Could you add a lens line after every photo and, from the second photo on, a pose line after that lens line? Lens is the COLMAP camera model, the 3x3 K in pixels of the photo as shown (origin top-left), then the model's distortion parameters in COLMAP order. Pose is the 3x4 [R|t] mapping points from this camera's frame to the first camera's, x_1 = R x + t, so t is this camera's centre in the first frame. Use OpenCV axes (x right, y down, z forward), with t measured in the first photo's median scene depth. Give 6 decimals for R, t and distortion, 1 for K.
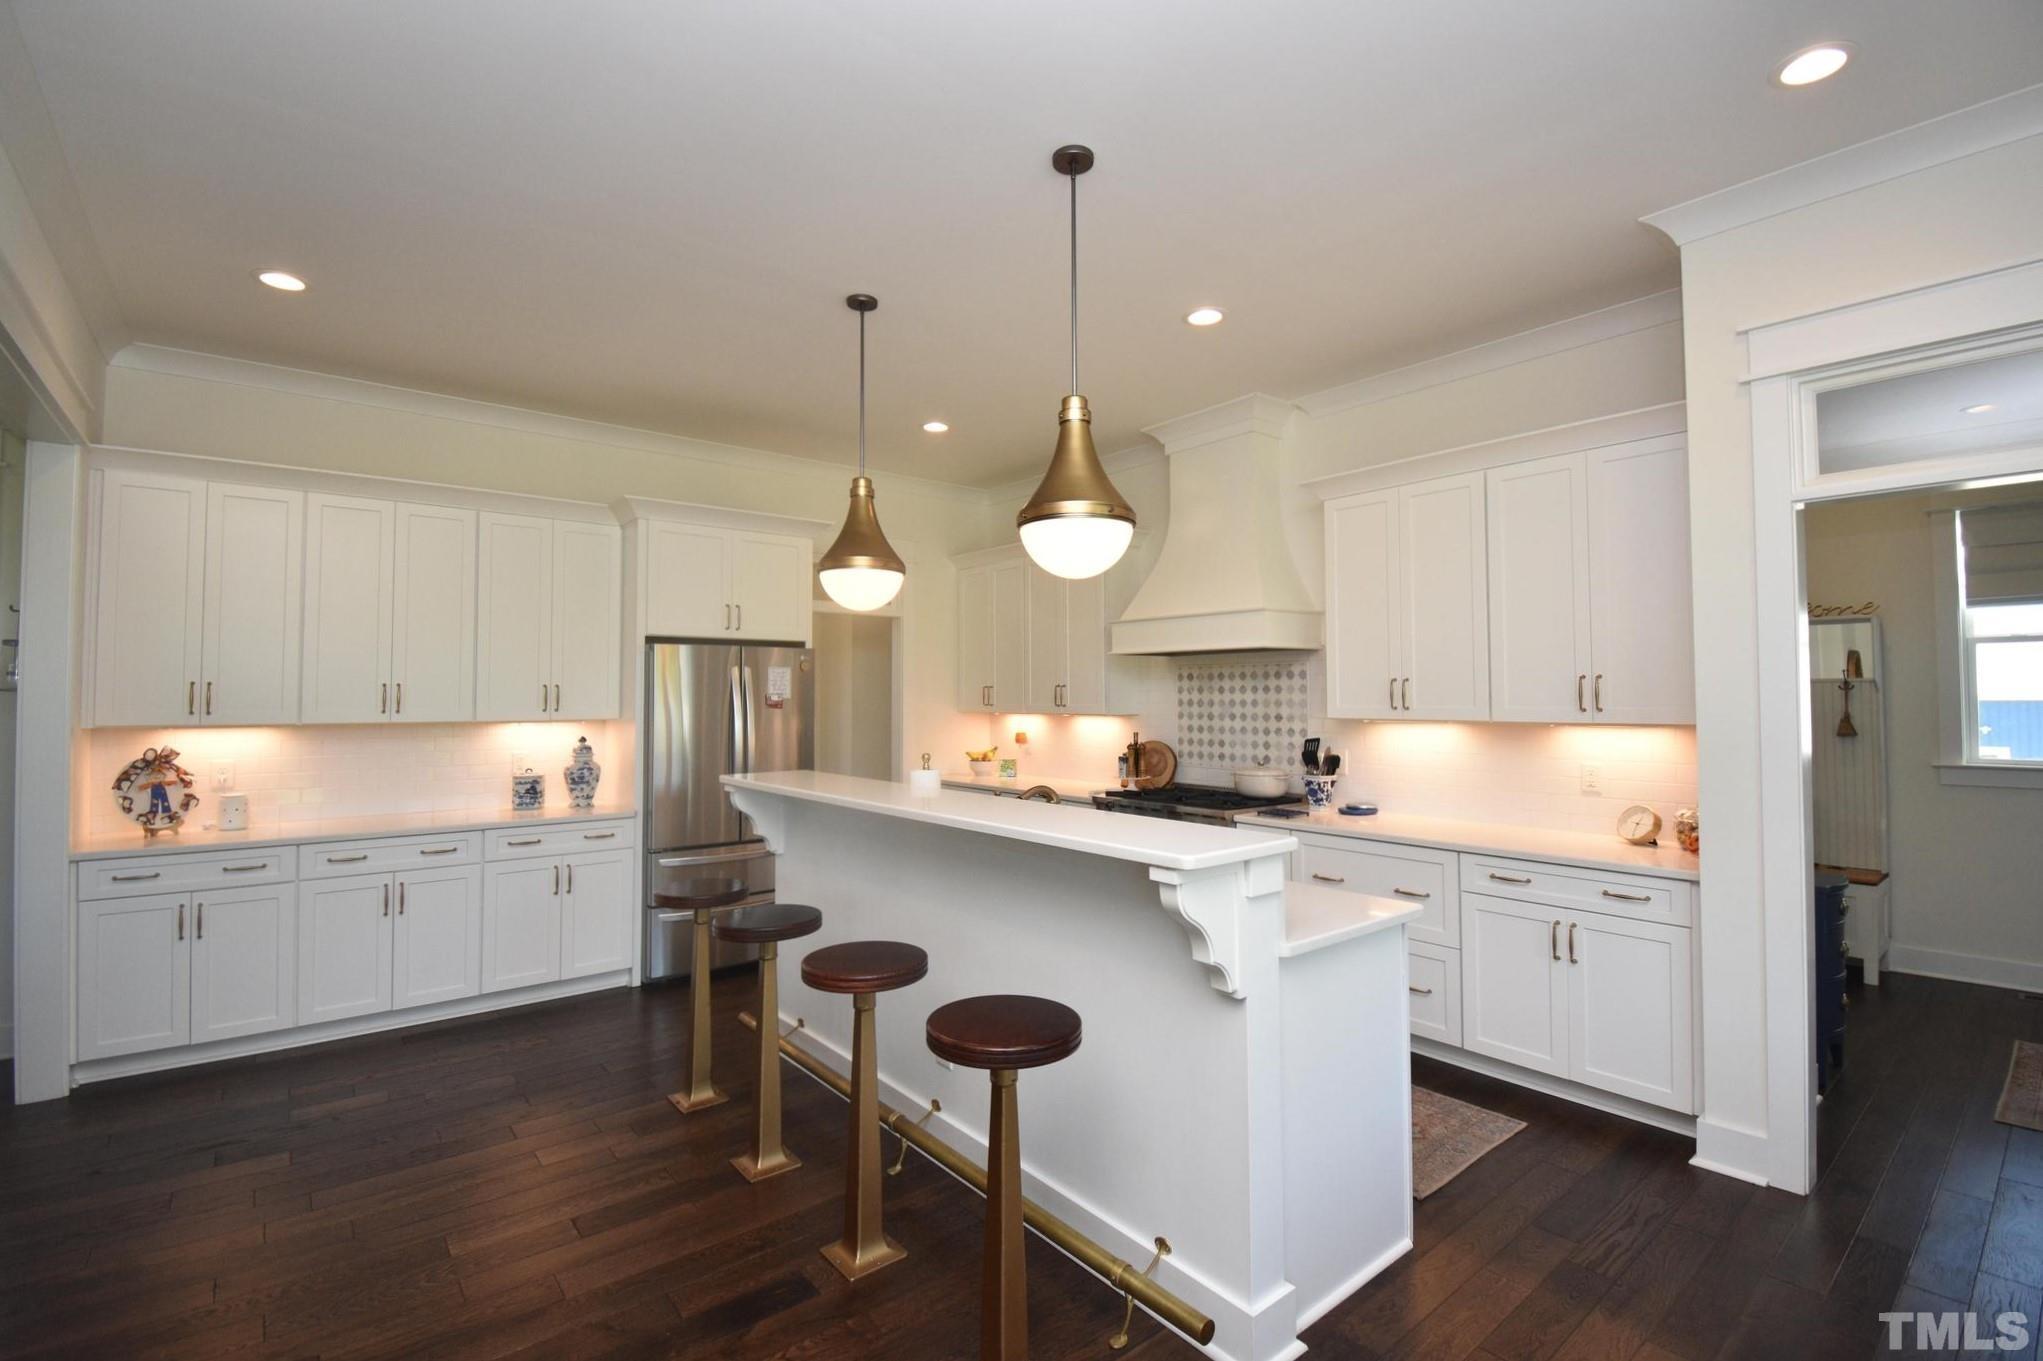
lens RADIAL K [[916.6, 0, 1016.3], [0, 916.6, 664.9], [0, 0, 1]] dist [-0.002174, -0.000142]
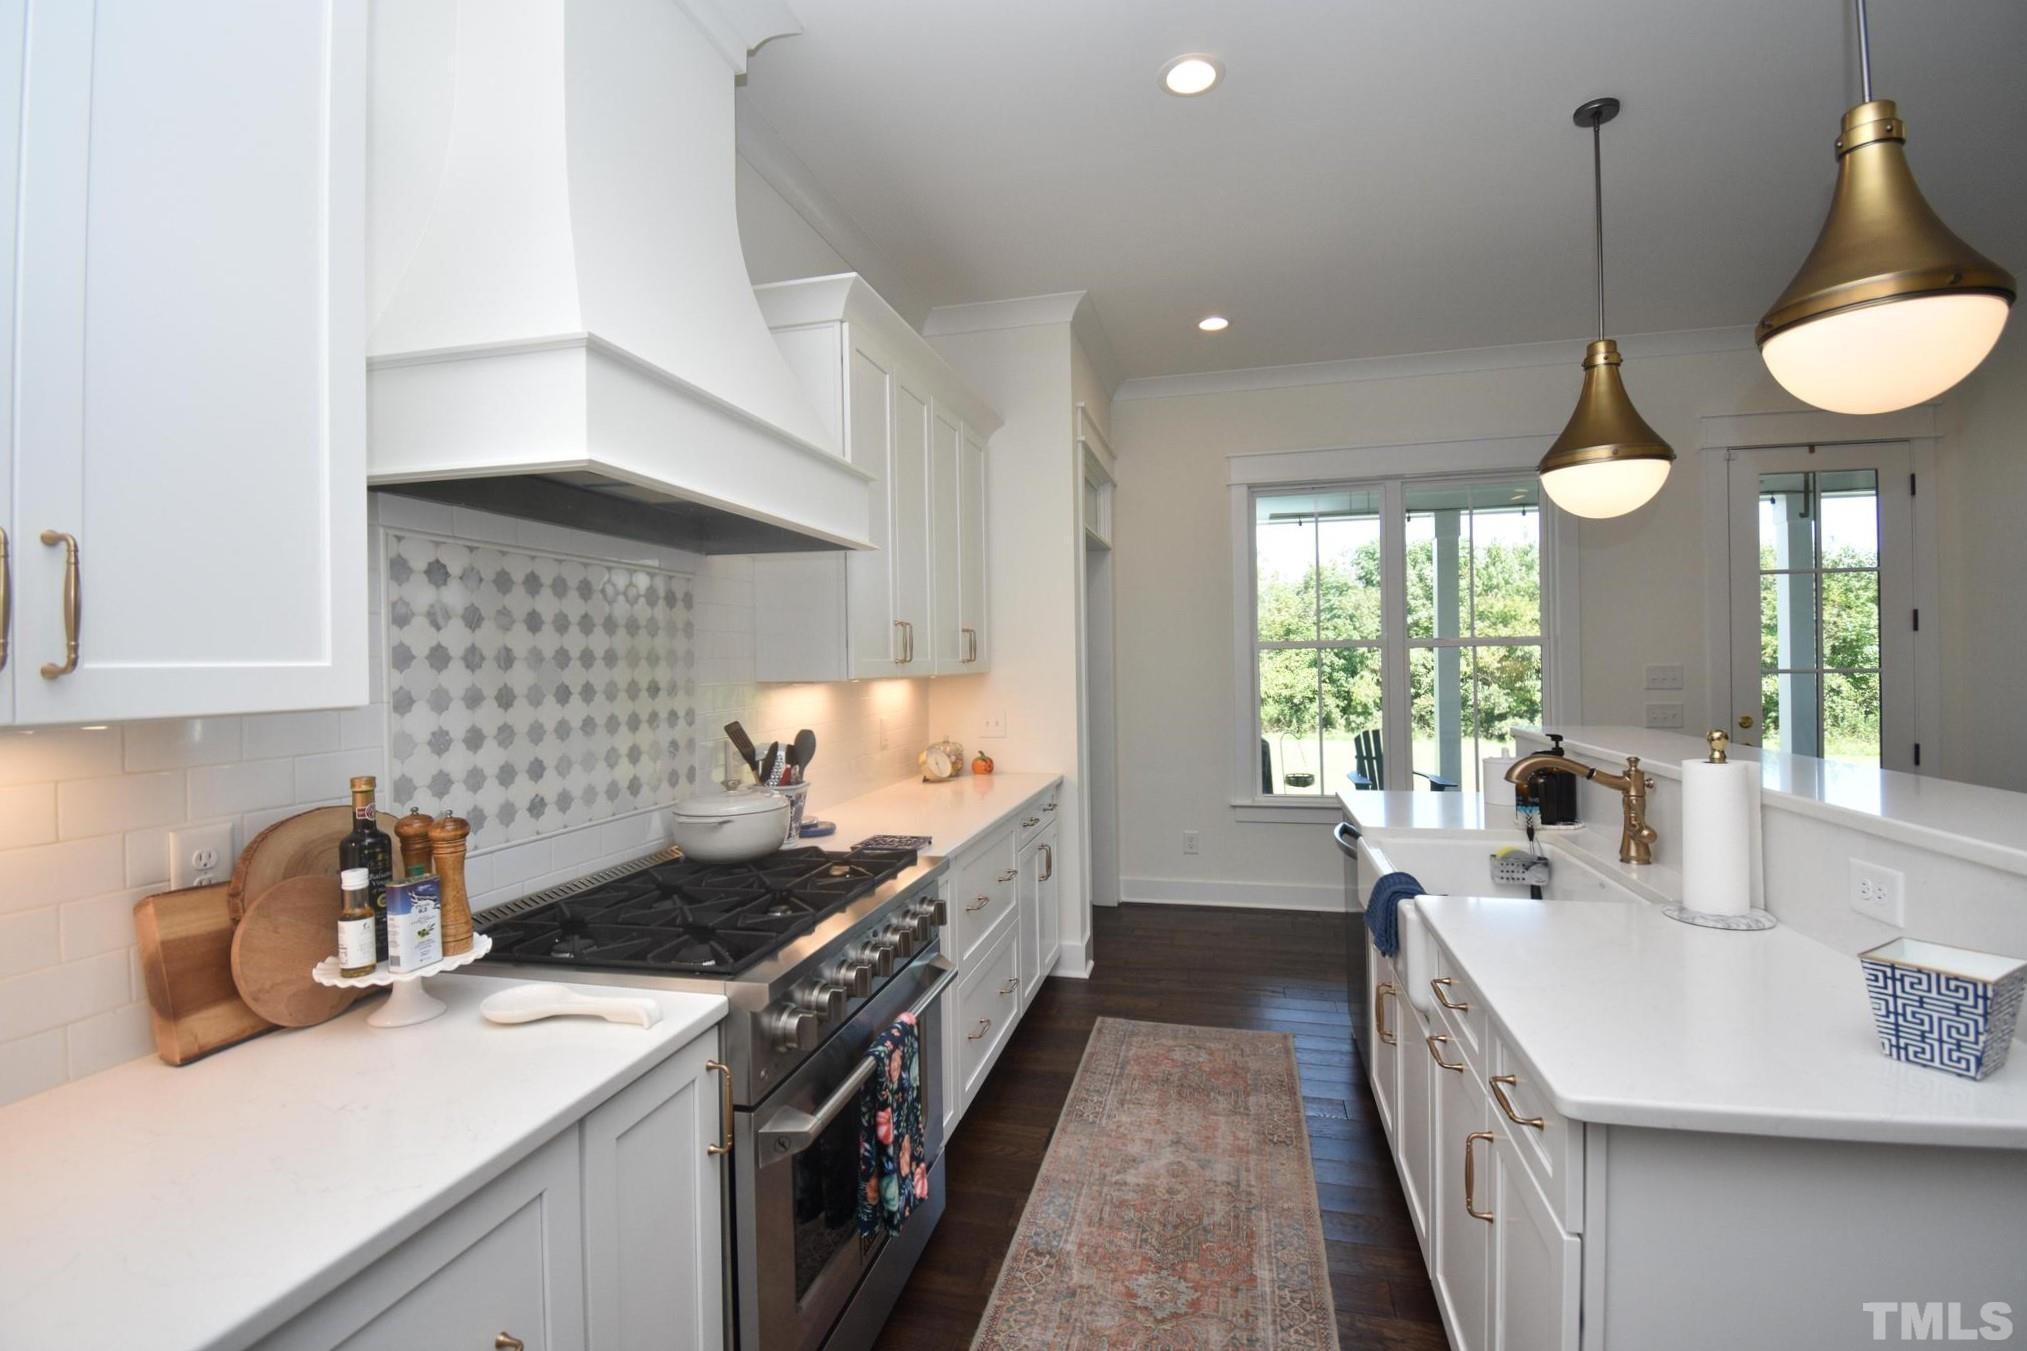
lens RADIAL K [[919.7, 0, 1013.5], [0, 919.7, 675.5], [0, 0, 1]] dist [-0.004699, -0.000466]
pose [[-0.610170, 0.001800, 0.792269, -0.180491], [-0.009360, 0.999911, -0.009480, 0.051365], [-0.792215, -0.013200, -0.610099, 1.096679]]
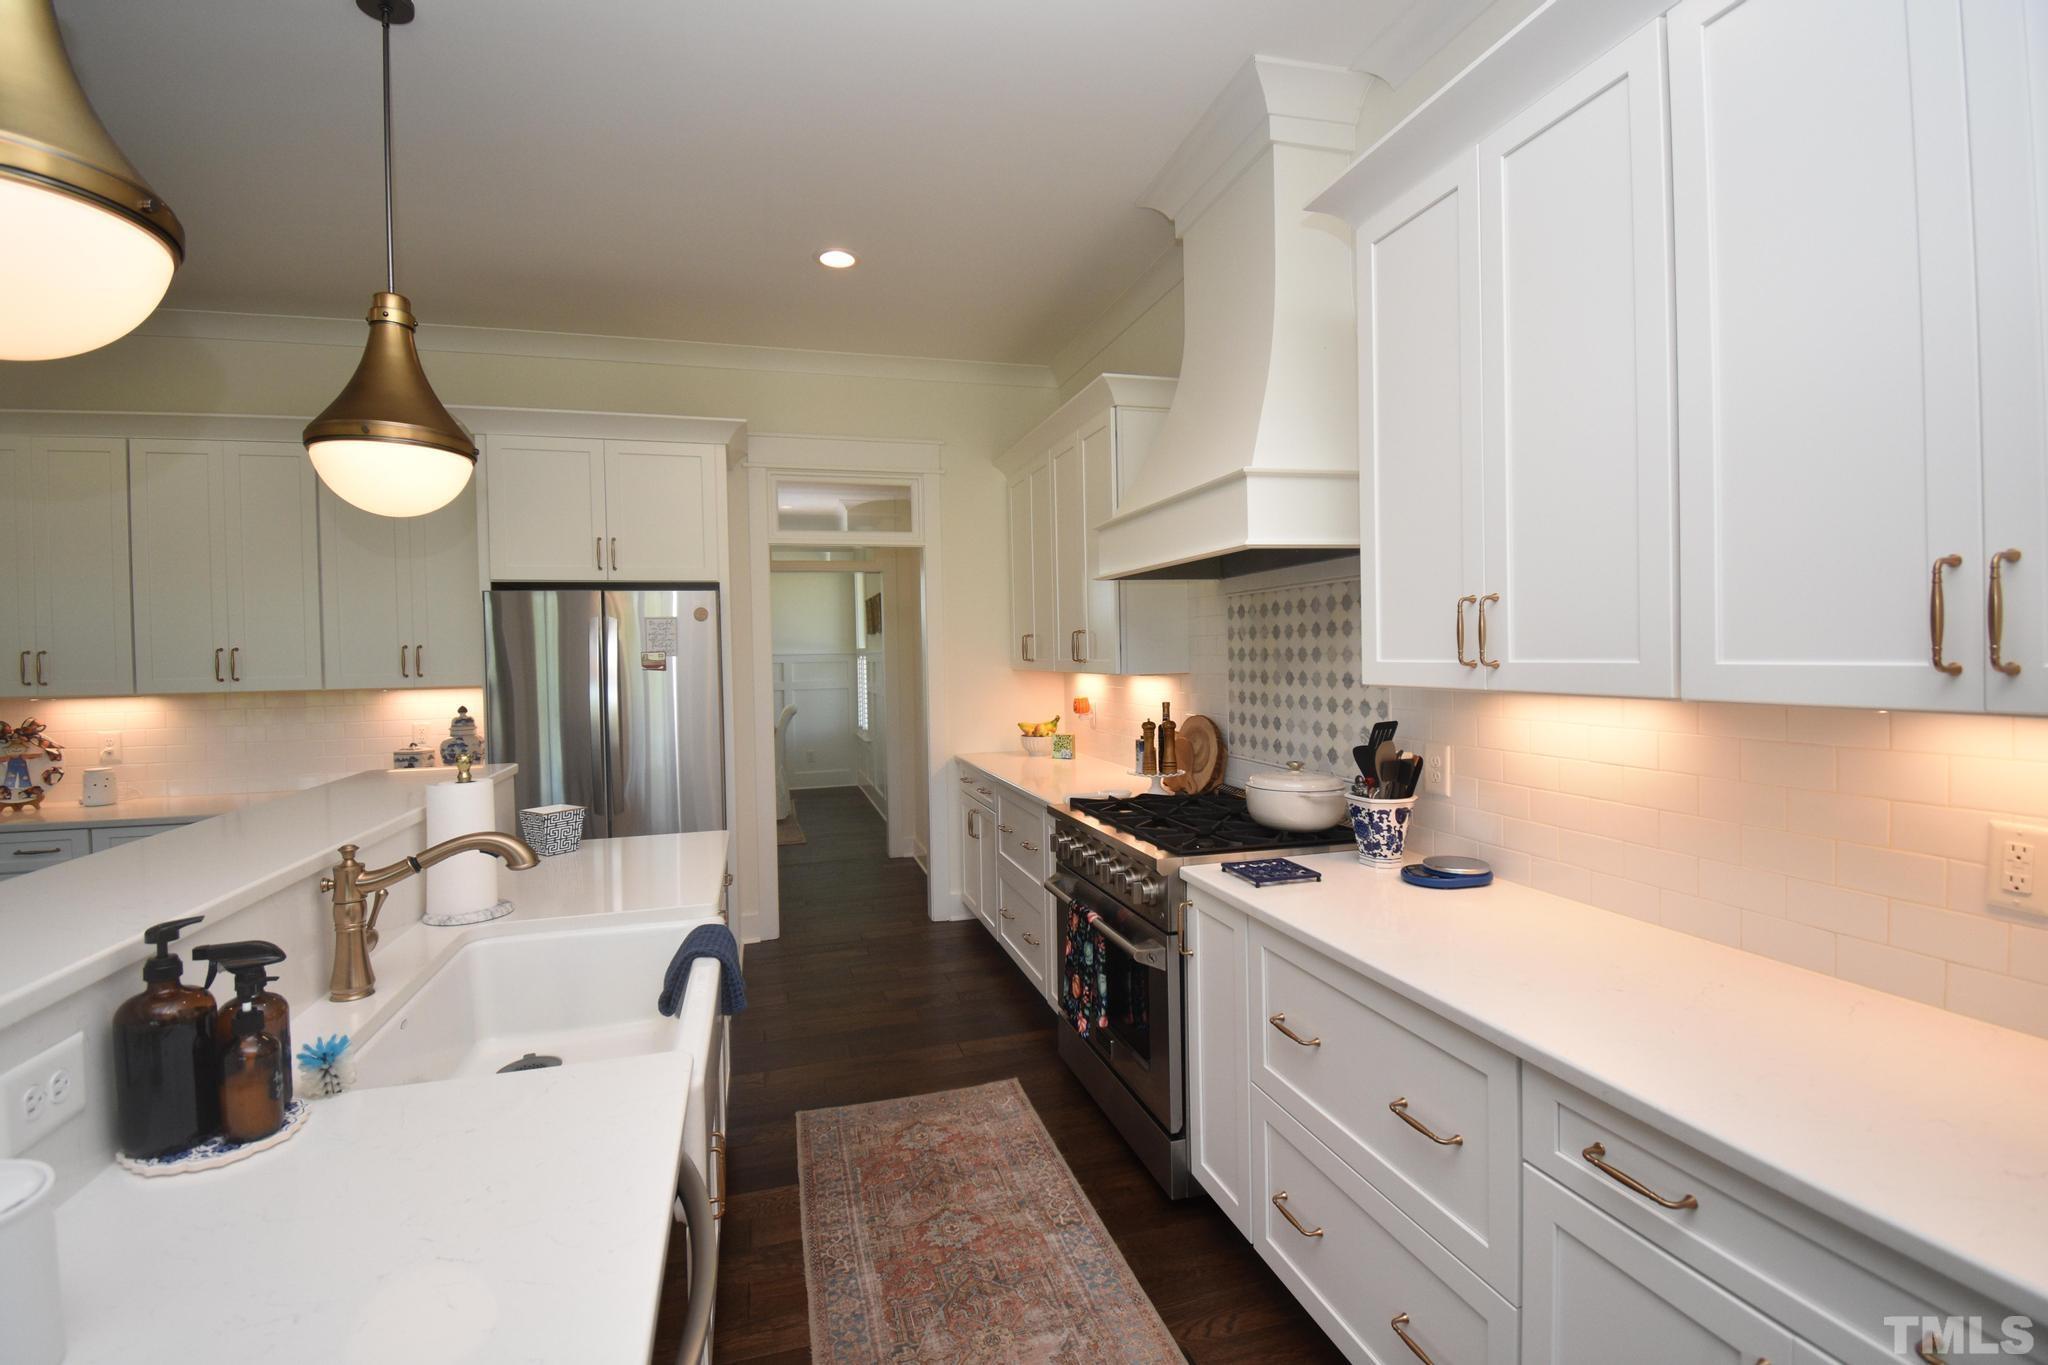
lens RADIAL K [[909.9, 0, 1024.5], [0, 909.9, 677.3], [0, 0, 1]] dist [-0.027993, -0.000479]
pose [[0.924797, -0.005403, -0.380423, 0.301967], [0.030794, 0.997682, 0.060690, 0.016623], [0.379213, -0.067840, 0.922819, 0.417542]]
